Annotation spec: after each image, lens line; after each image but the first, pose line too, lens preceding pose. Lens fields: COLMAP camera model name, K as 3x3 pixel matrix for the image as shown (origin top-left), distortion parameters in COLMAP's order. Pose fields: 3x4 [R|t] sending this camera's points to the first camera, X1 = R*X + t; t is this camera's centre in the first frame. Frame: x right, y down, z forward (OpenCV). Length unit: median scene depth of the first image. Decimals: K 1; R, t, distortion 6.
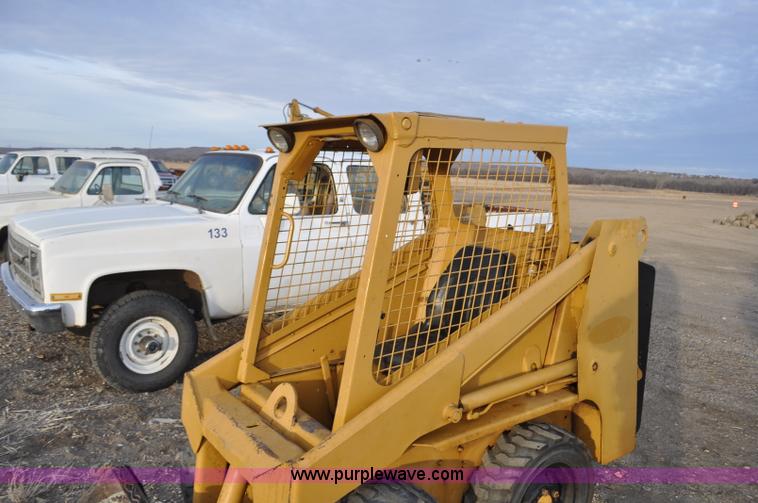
lens RADIAL K [[577.4, 0, 380.4], [0, 577.4, 250.9], [0, 0, 1]] dist [-0.080475, 0.008578]
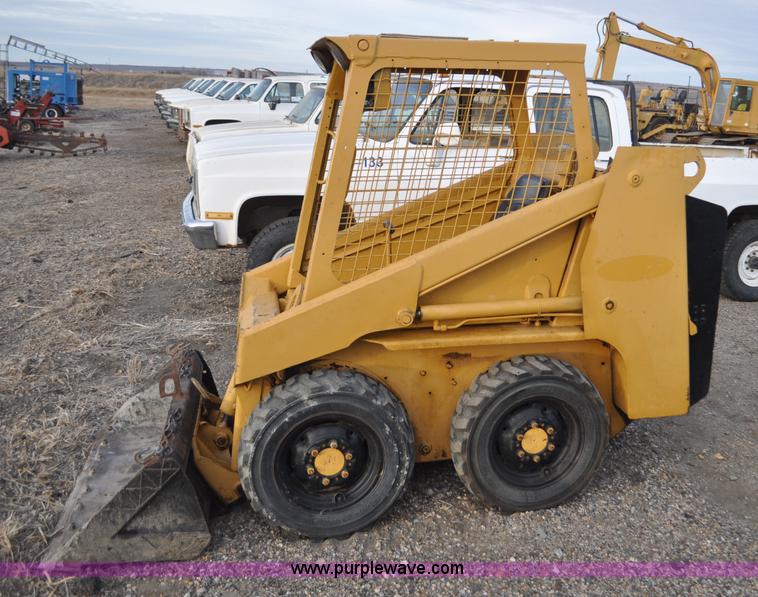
lens RADIAL K [[744.3, 0, 479.1], [0, 744.3, 271.7], [0, 0, 1]] dist [-0.071693, 0.000000]
pose [[0.939848, 0.086052, -0.330577, 0.452960], [-0.058891, 0.994077, 0.091338, 0.039892], [0.336479, -0.066376, 0.939349, -0.164880]]
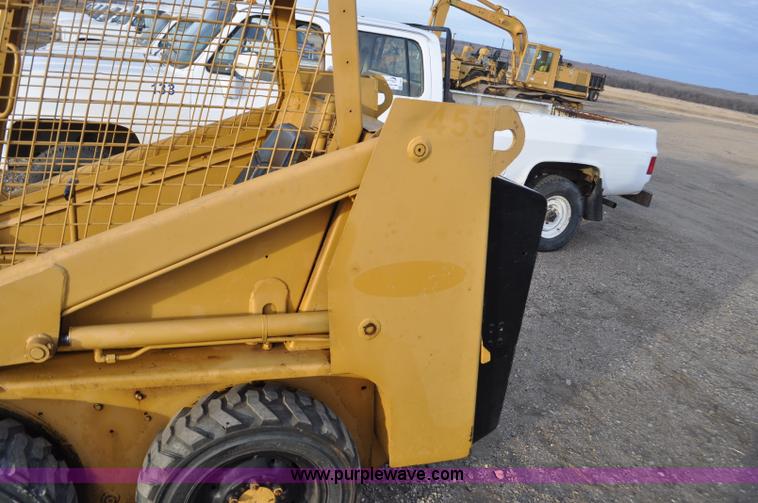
lens RADIAL K [[577.4, 0, 383.7], [0, 577.4, 244.9], [0, 0, 1]] dist [-0.080475, 0.008578]
pose [[0.958301, 0.179284, -0.222524, 0.411282], [-0.138643, 0.972613, 0.186551, -0.010562], [0.249876, -0.147921, 0.956913, 0.310433]]
